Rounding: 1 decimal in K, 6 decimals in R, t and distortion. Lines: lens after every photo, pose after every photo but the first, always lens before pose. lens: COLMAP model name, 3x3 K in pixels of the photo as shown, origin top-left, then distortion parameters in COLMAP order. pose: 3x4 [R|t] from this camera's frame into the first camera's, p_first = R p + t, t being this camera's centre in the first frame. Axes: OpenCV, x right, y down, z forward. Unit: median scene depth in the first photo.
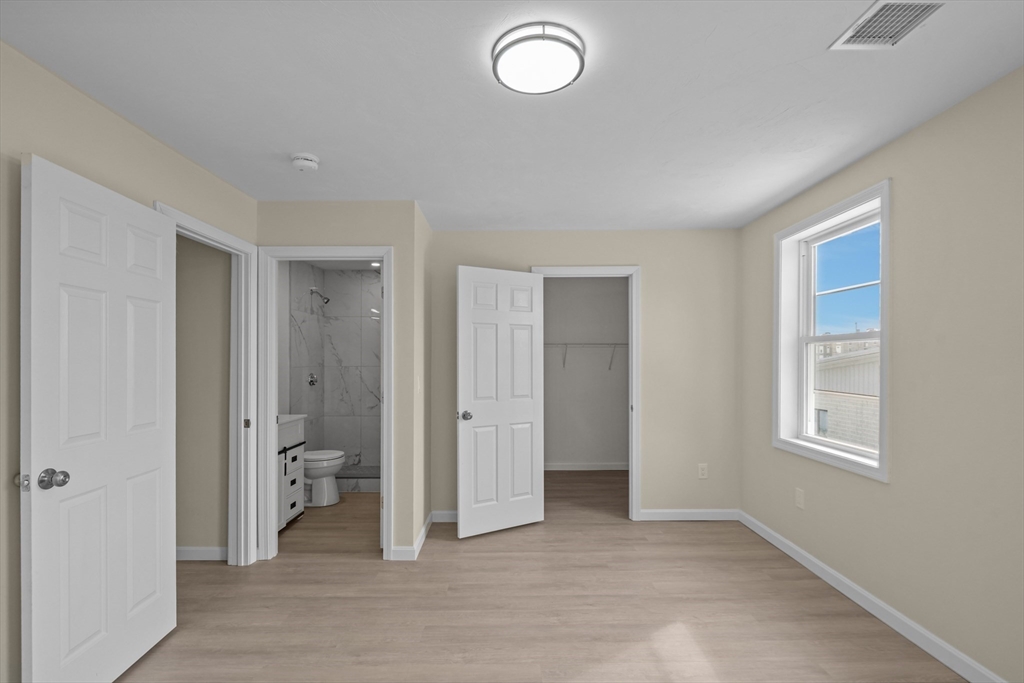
lens RADIAL K [[479.2, 0, 500.7], [0, 479.2, 359.6], [0, 0, 1]] dist [-0.001718, -0.001691]
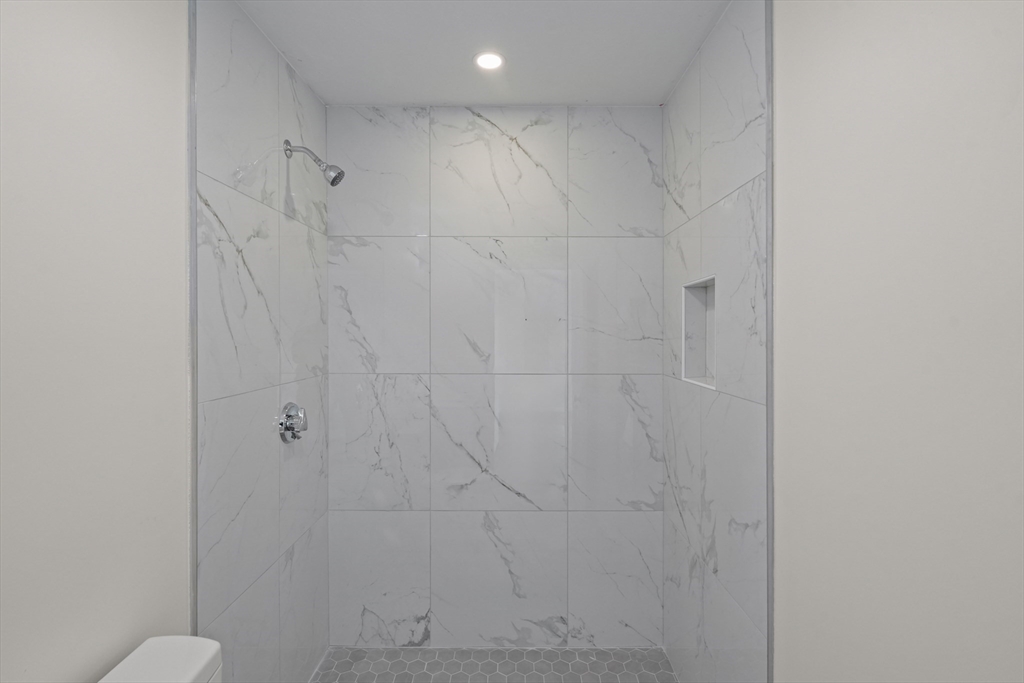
lens RADIAL K [[479.2, 0, 514.0], [0, 479.2, 331.0], [0, 0, 1]] dist [-0.001718, -0.001691]
pose [[0.999545, -0.000177, 0.030172, -0.394201], [-0.000070, 0.999967, 0.008176, -0.034543], [-0.030173, -0.008174, 0.999511, 1.049401]]
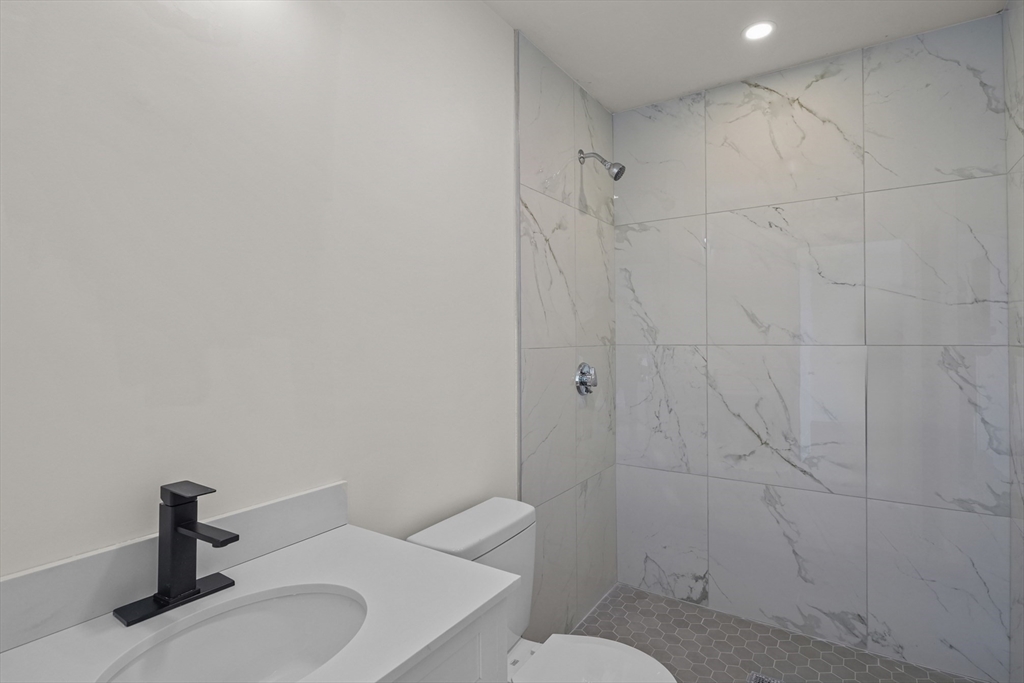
lens RADIAL K [[512.7, 0, 519.4], [0, 512.7, 339.0], [0, 0, 1]] dist [0.007893, -0.008968]
pose [[0.848867, -0.006116, -0.528571, -0.334402], [0.007608, 0.999971, 0.000648, 0.013328], [0.528551, -0.004572, 0.848889, 0.951839]]
